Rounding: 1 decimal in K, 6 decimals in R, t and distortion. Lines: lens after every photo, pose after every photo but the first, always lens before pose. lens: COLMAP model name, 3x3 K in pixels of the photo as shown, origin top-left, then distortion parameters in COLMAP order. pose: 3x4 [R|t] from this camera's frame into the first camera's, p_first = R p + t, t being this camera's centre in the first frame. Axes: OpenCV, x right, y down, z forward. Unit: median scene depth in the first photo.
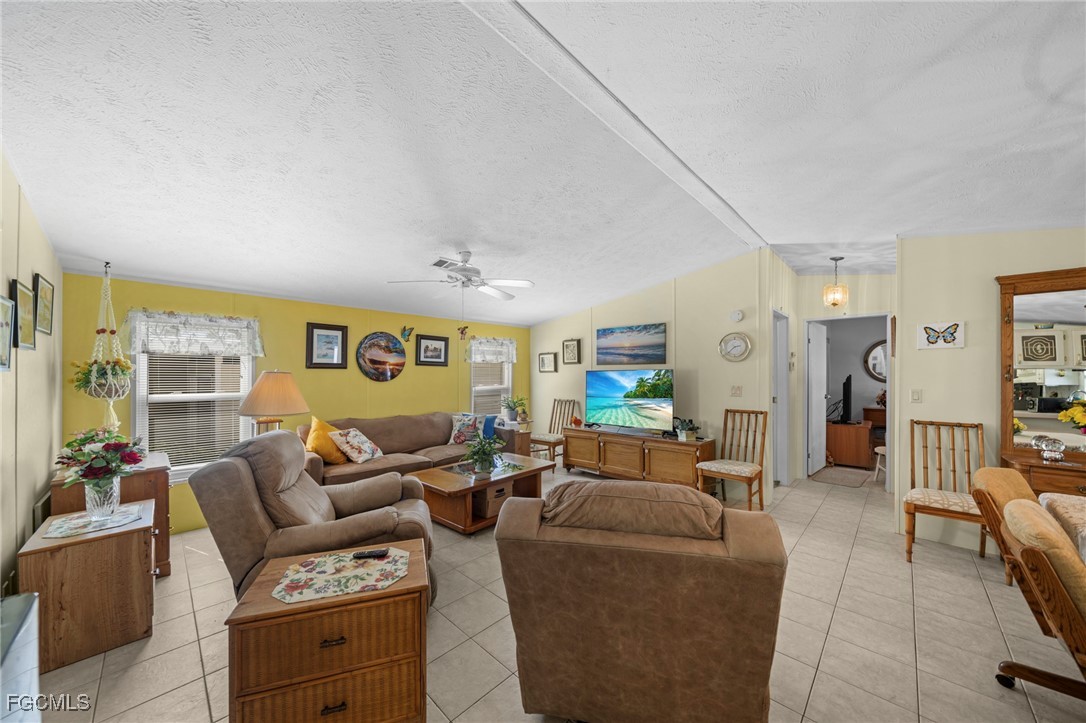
lens RADIAL K [[370.5, 0, 535.4], [0, 370.5, 371.4], [0, 0, 1]] dist [0.000355, 0.000024]
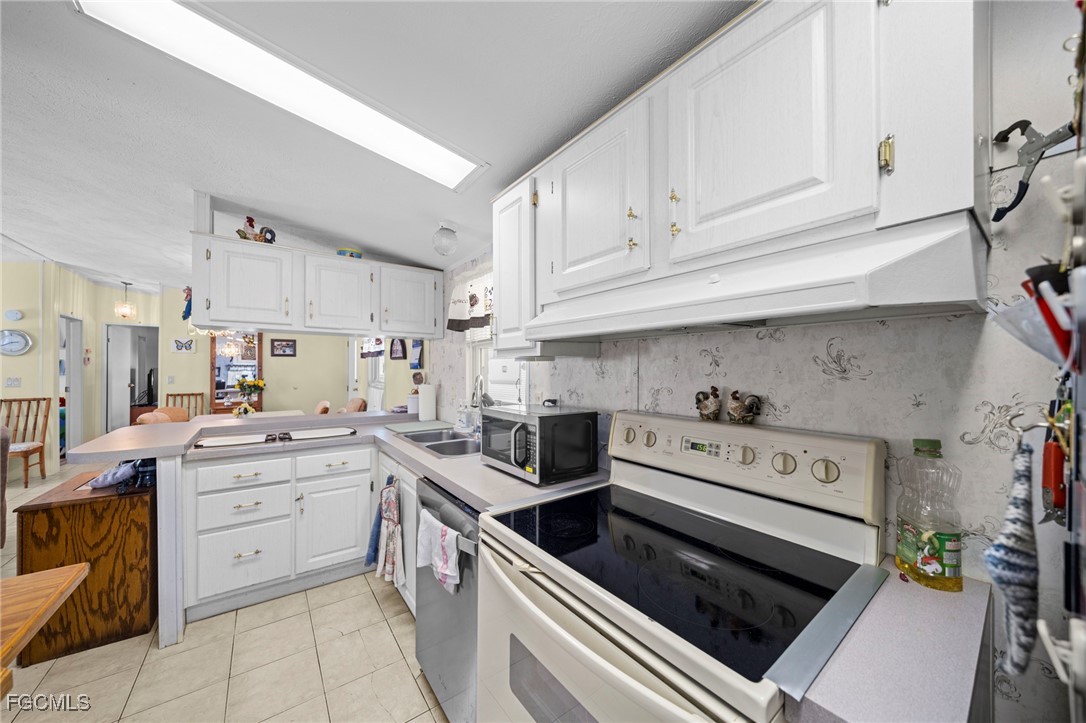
lens RADIAL K [[370.5, 0, 536.2], [0, 370.5, 368.3], [0, 0, 1]] dist [0.000355, 0.000024]
pose [[0.150947, 0.000132, 0.988542, -0.334061], [-0.006747, 0.999977, 0.000896, 0.000062], [-0.988519, -0.006805, 0.150944, -0.749447]]
